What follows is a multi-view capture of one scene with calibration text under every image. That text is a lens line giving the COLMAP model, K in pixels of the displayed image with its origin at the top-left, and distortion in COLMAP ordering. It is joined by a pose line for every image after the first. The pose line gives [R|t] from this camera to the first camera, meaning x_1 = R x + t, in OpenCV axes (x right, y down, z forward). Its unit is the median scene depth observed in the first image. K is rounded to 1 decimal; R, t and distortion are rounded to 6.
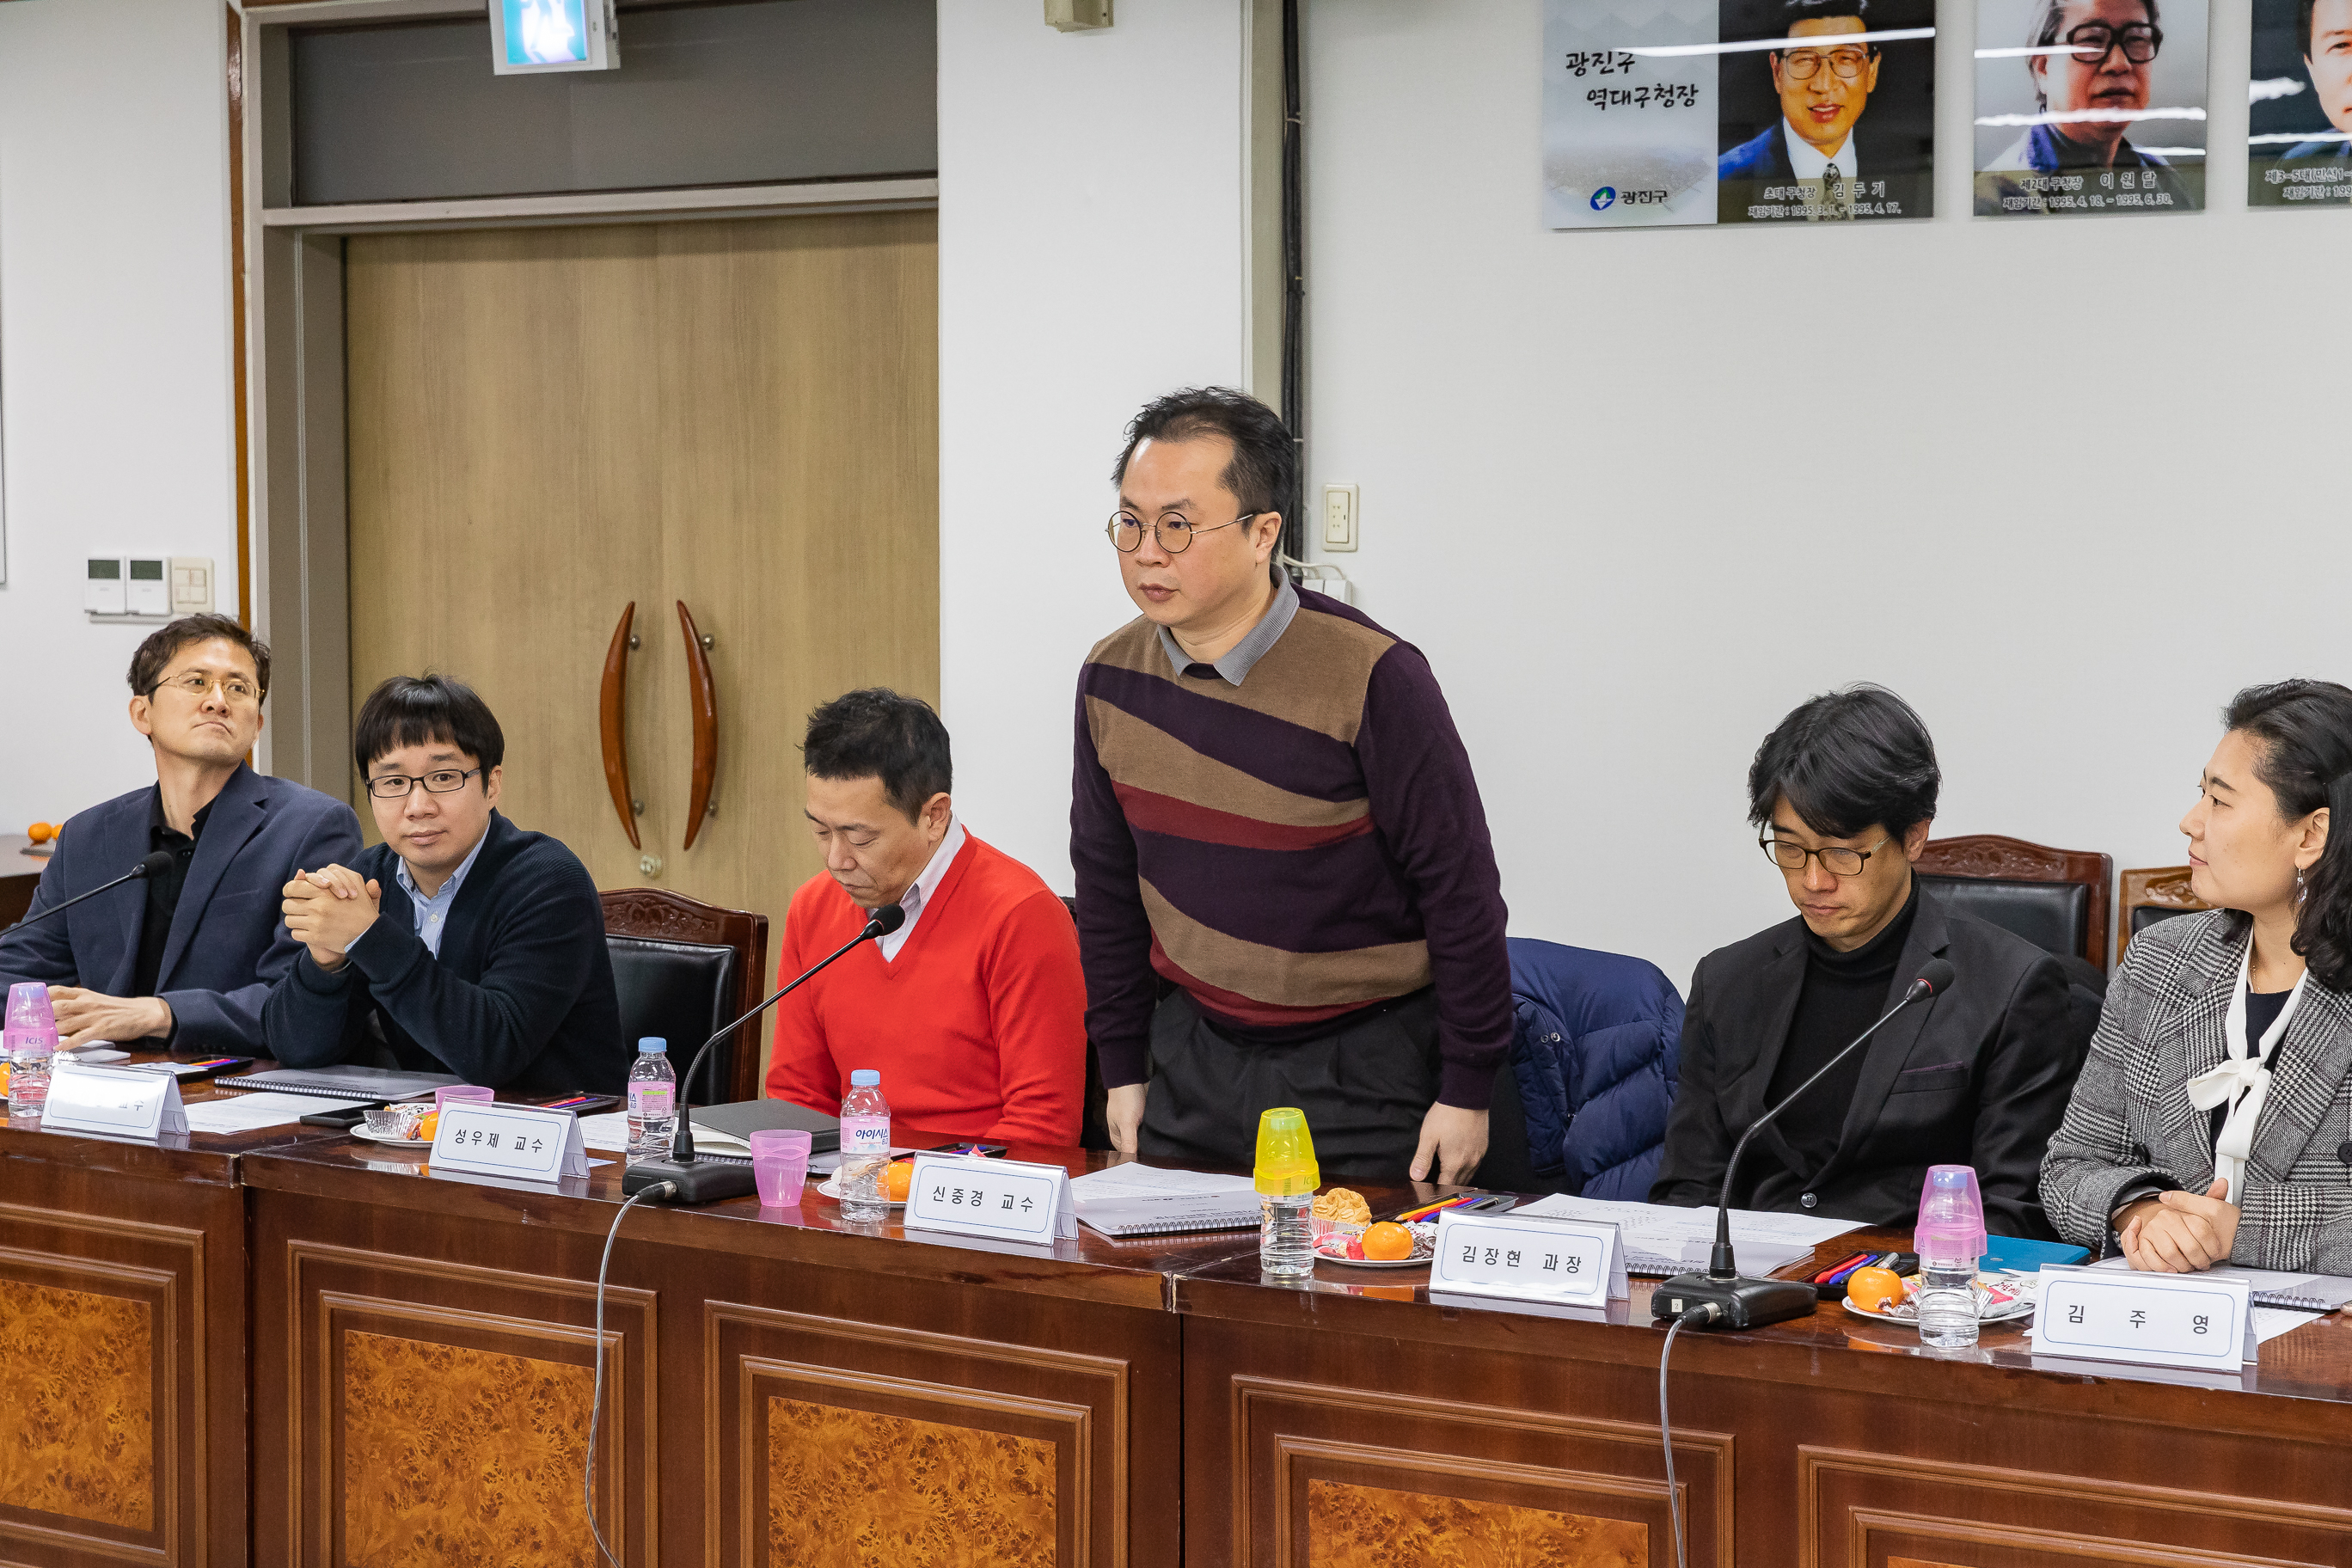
lens RADIAL K [[4534.0, 0, 1172.7], [0, 4534.0, 787.4], [0, 0, 1]] dist [0.007588, 0.000000]
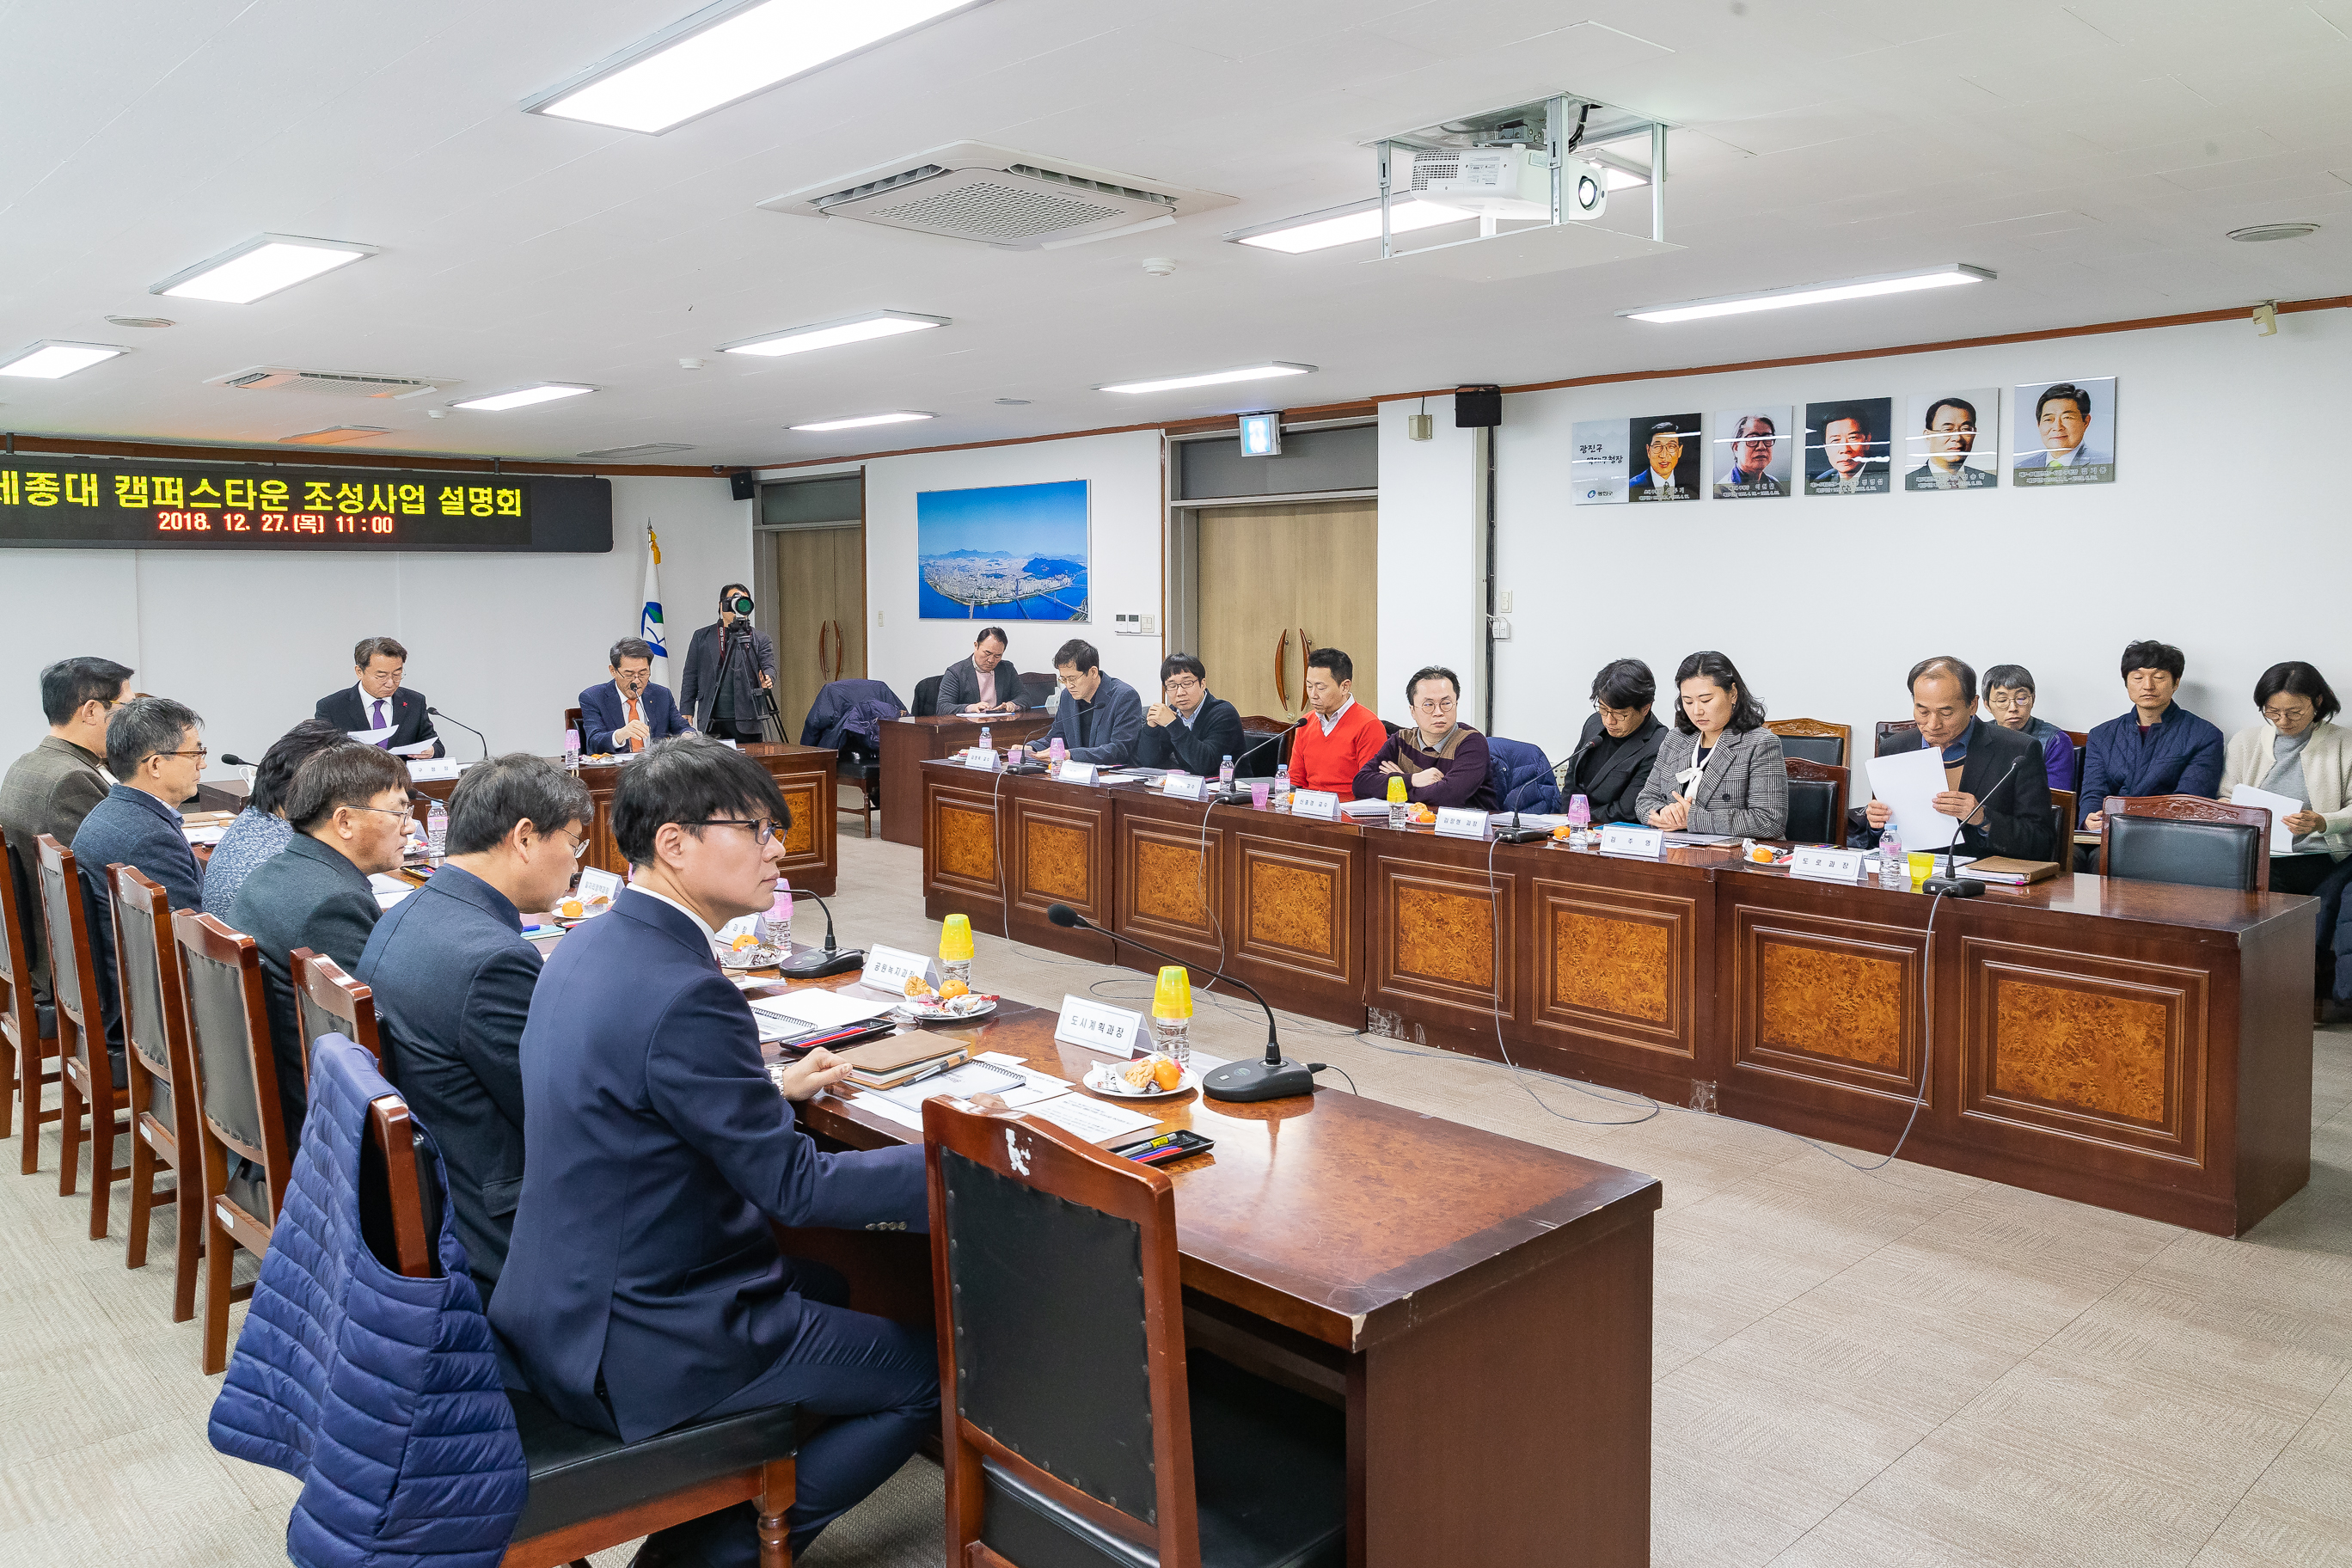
lens RADIAL K [[1740.7, 0, 1174.3], [0, 1740.7, 683.1], [0, 0, 1]] dist [-0.004636, 0.000558]
pose [[0.970278, 0.012130, -0.241690, 0.135543], [-0.015533, 0.999805, -0.012182, 0.015785], [0.241495, 0.015574, 0.970277, -0.219008]]
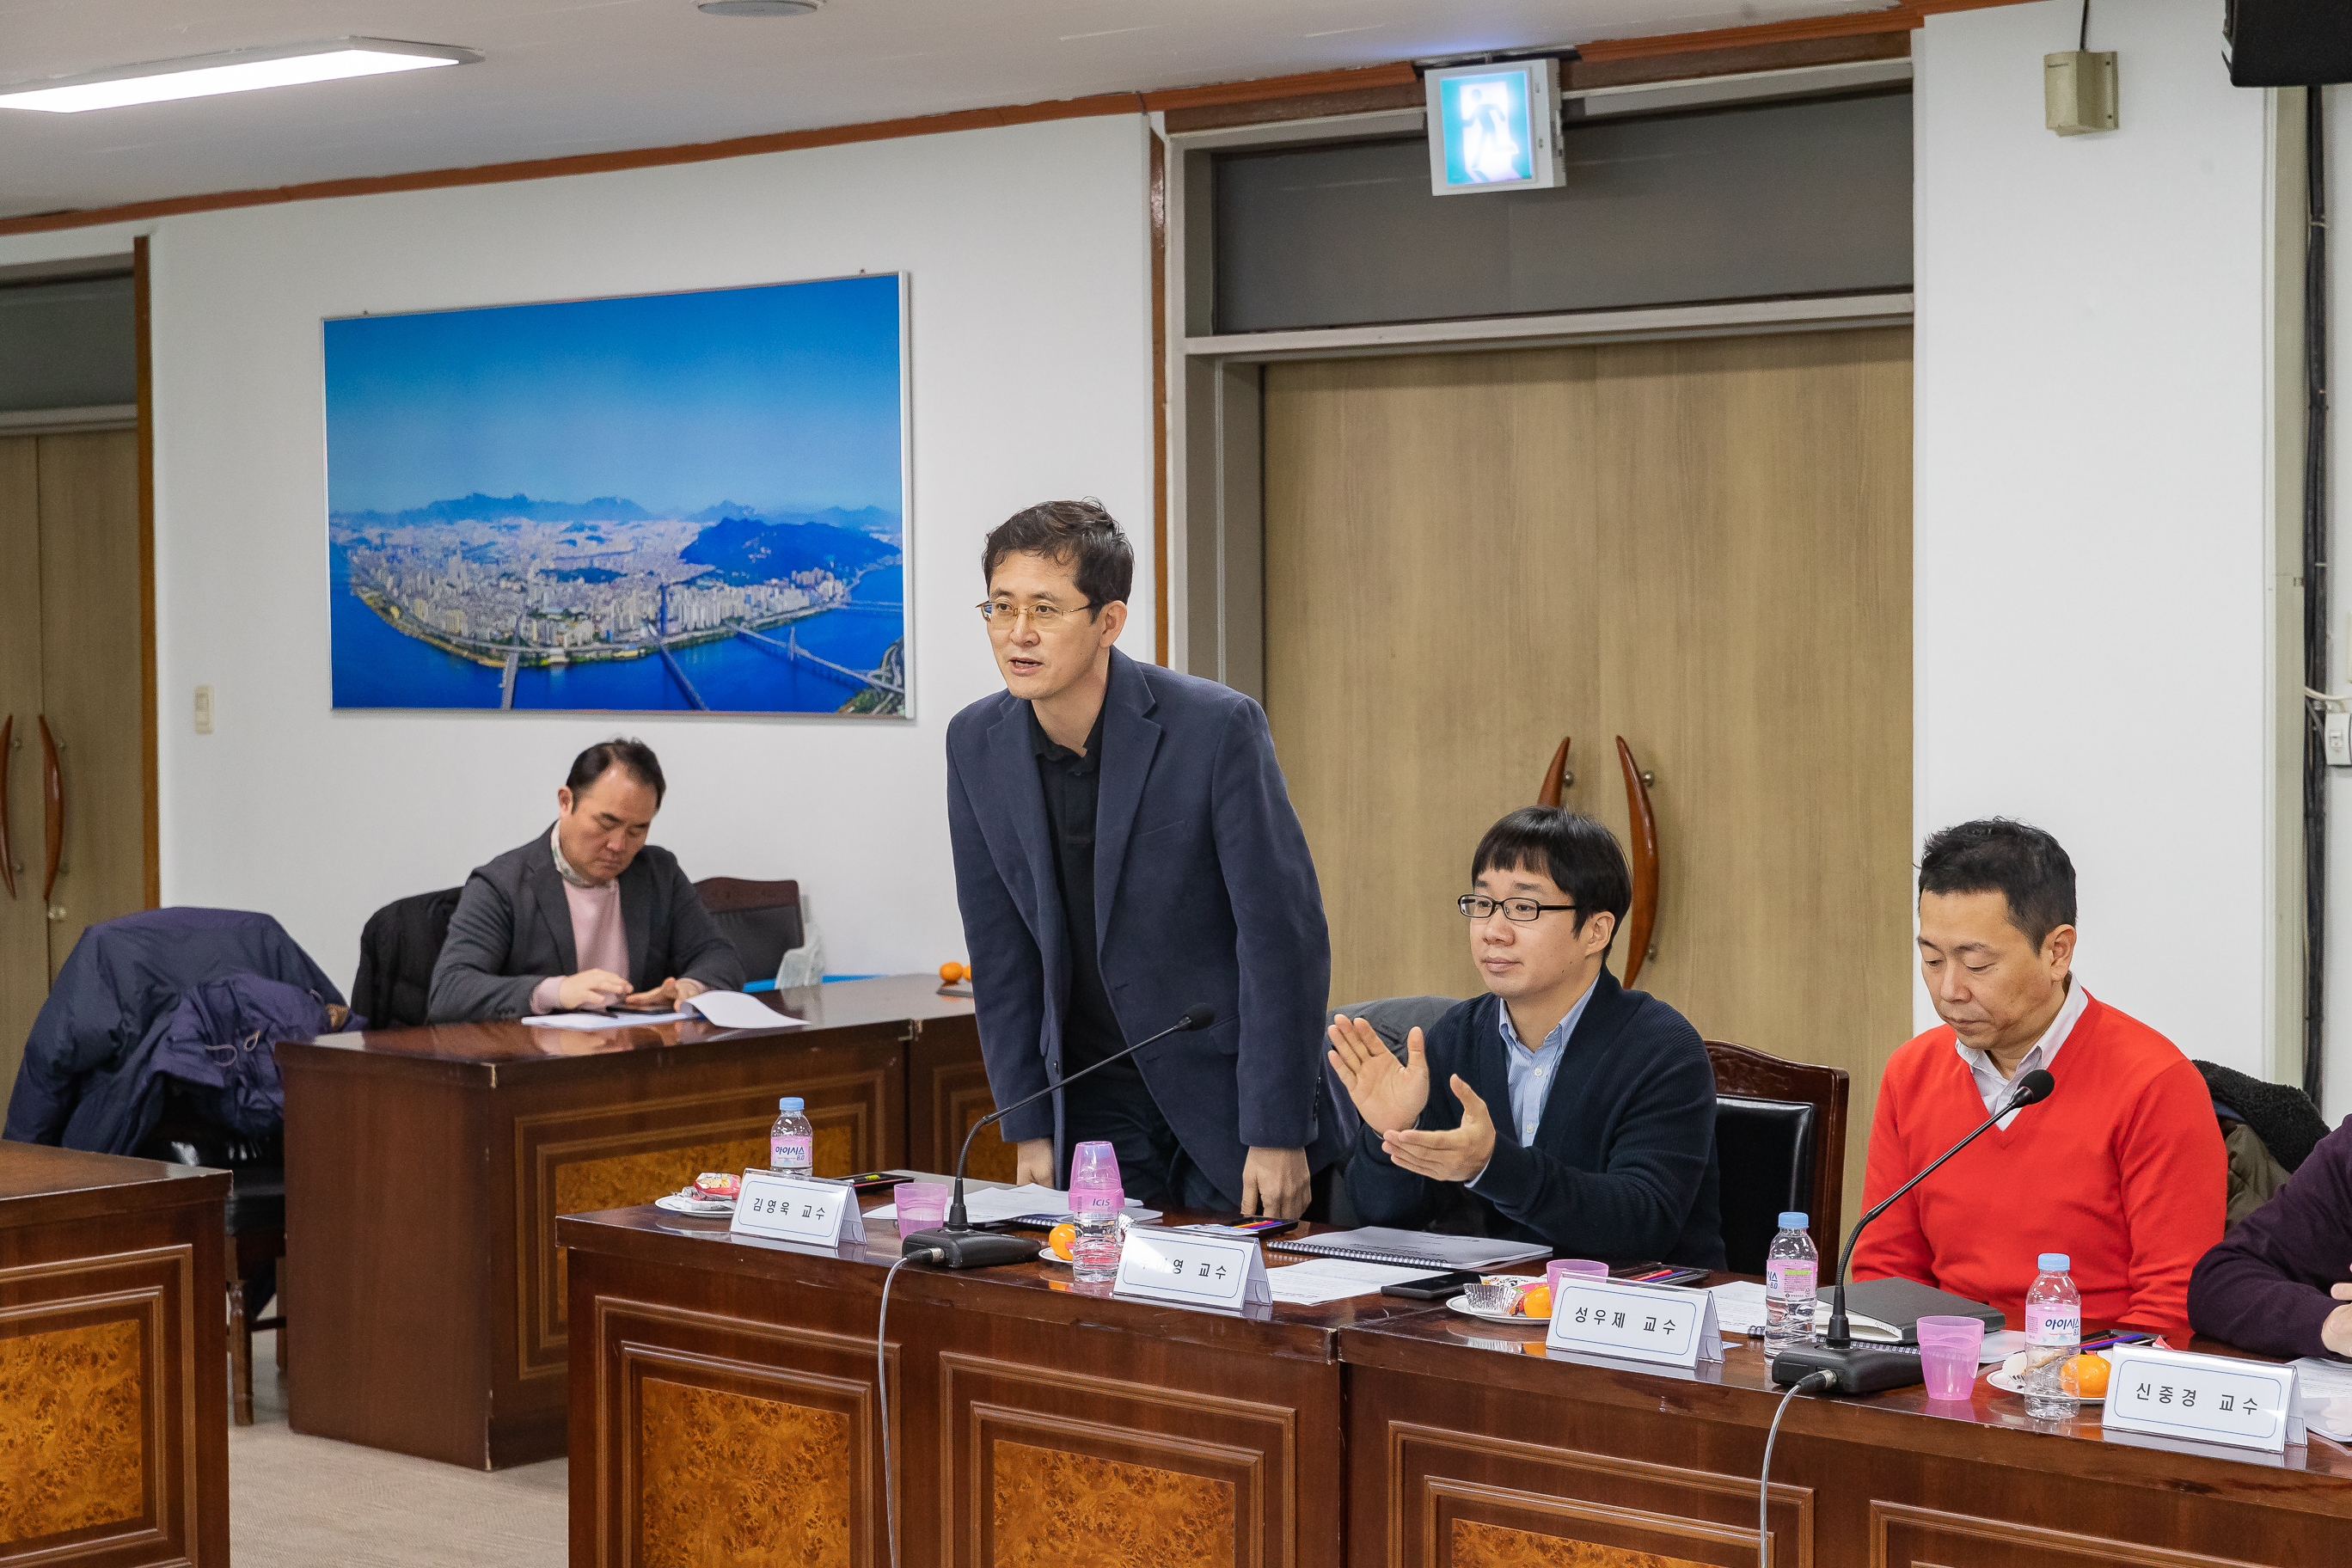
lens RADIAL K [[4534.0, 0, 1160.4], [0, 4534.0, 789.9], [0, 0, 1]] dist [0.007588, 0.000000]
pose [[0.988461, -0.000412, -0.151475, -0.088459], [-0.003763, 0.999621, -0.027275, -0.004757], [0.151429, 0.027530, 0.988085, 0.052083]]
